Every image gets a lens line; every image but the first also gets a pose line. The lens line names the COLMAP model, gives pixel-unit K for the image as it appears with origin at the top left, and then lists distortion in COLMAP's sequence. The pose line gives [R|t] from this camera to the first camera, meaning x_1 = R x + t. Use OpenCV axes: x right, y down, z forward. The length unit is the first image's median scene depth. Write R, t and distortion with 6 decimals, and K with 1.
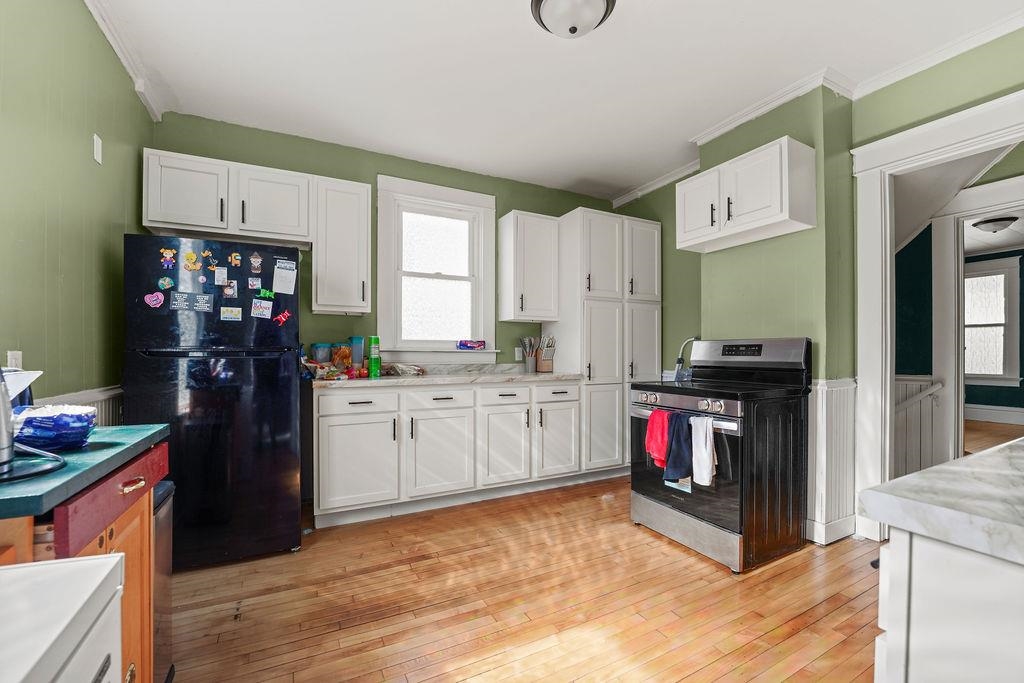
lens RADIAL K [[419.0, 0, 512.6], [0, 419.0, 340.5], [0, 0, 1]] dist [-0.019867, 0.000012]
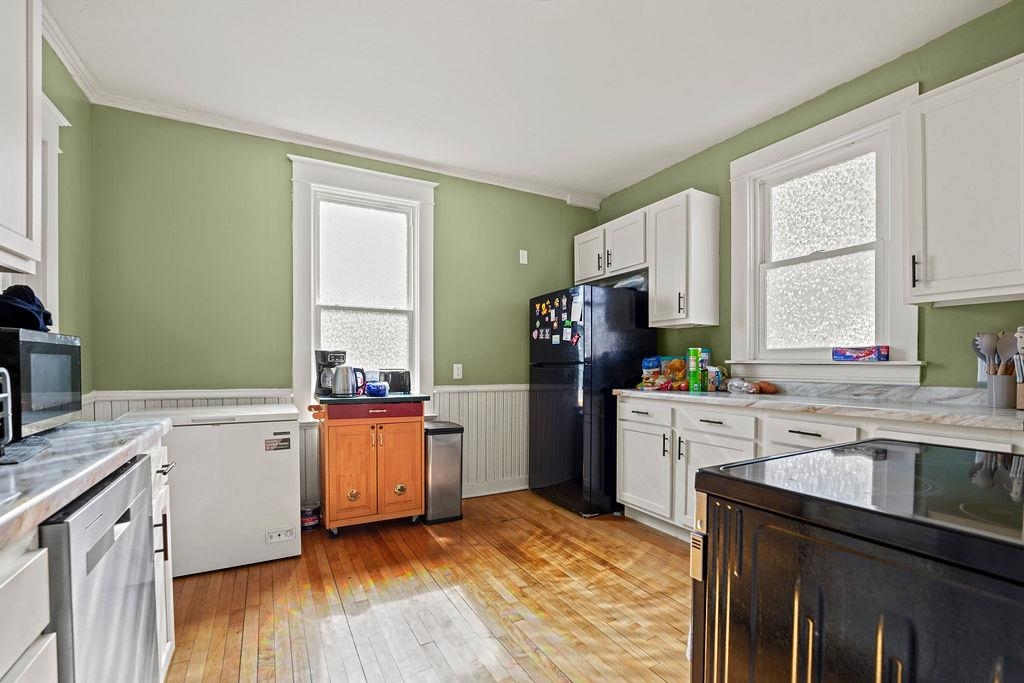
lens RADIAL K [[444.3, 0, 510.6], [0, 444.3, 364.9], [0, 0, 1]] dist [-0.022046, -0.000030]
pose [[0.028189, -0.000466, -0.999603, 0.887891], [0.026192, 0.999657, 0.000272, 0.022144], [0.999259, -0.026189, 0.028191, 0.757284]]
